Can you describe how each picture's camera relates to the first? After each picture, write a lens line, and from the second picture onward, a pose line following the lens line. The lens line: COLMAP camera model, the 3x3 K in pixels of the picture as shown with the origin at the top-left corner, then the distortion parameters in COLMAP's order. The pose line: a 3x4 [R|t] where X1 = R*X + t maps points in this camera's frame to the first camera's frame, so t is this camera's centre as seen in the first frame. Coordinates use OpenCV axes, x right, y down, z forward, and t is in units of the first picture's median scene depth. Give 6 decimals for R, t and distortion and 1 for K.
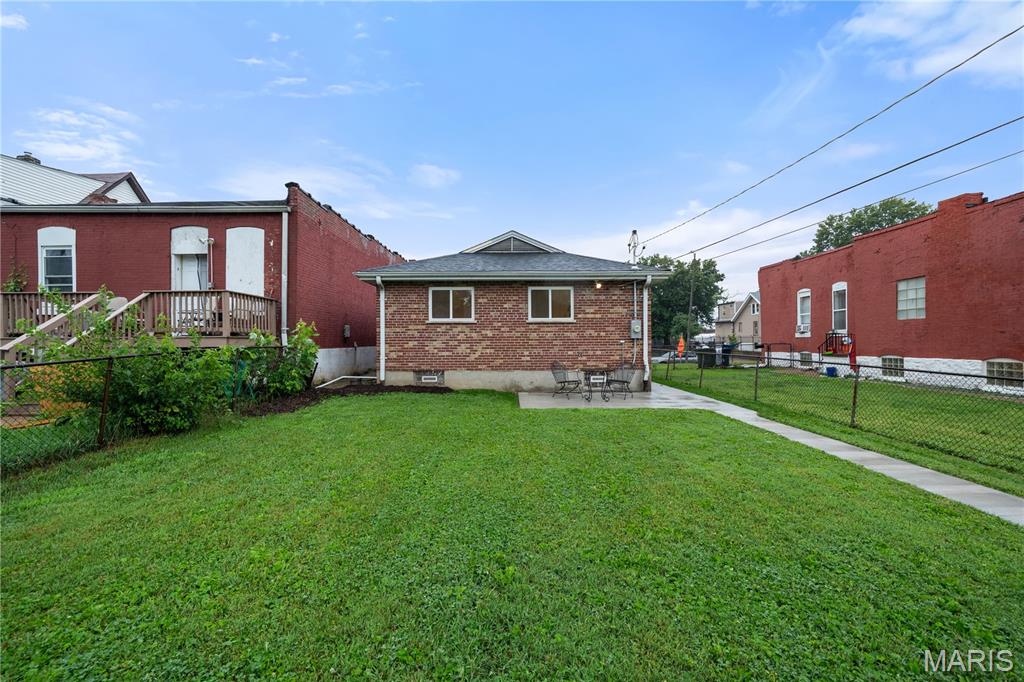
lens RADIAL K [[435.7, 0, 512.0], [0, 435.7, 341.0], [0, 0, 1]] dist [-0.000686, 0.000101]
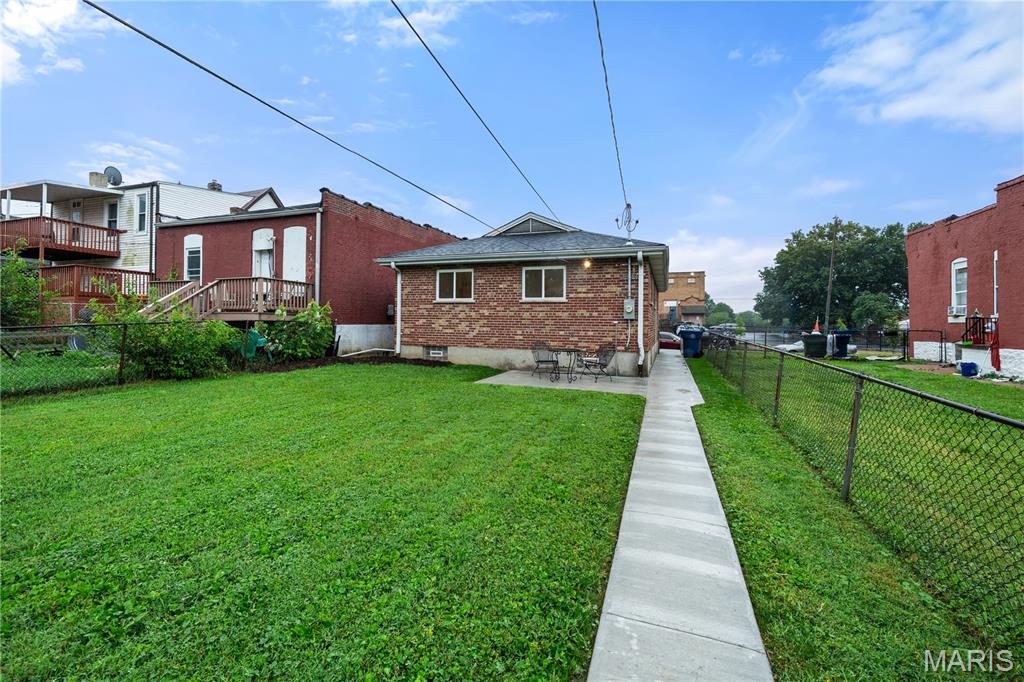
lens RADIAL K [[447.4, 0, 509.9], [0, 447.4, 320.1], [0, 0, 1]] dist [-0.001823, -0.000110]
pose [[0.935796, 0.013590, -0.352280, 0.381501], [-0.015878, 0.999867, -0.003607, 0.003766], [0.352184, 0.008969, 0.935888, 0.009788]]
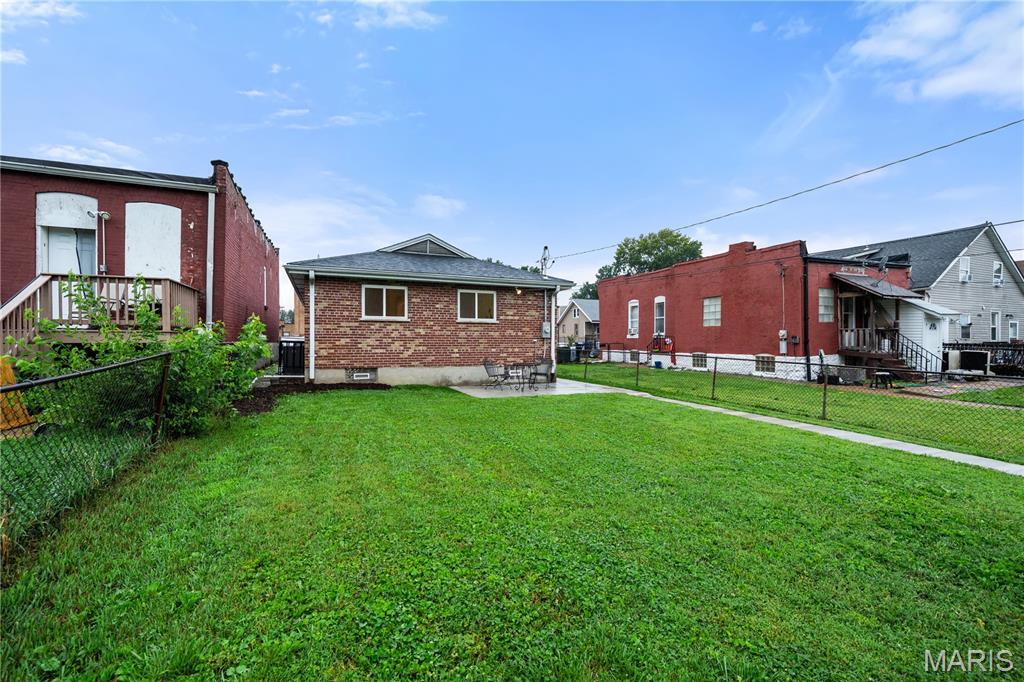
lens RADIAL K [[441.8, 0, 512.0], [0, 441.8, 341.0], [0, 0, 1]] dist [0.000765, -0.000116]
pose [[0.920342, 0.007486, 0.391044, -0.269265], [-0.008428, 0.999964, 0.000693, 0.002614], [-0.391025, -0.003933, 0.920372, -0.069159]]
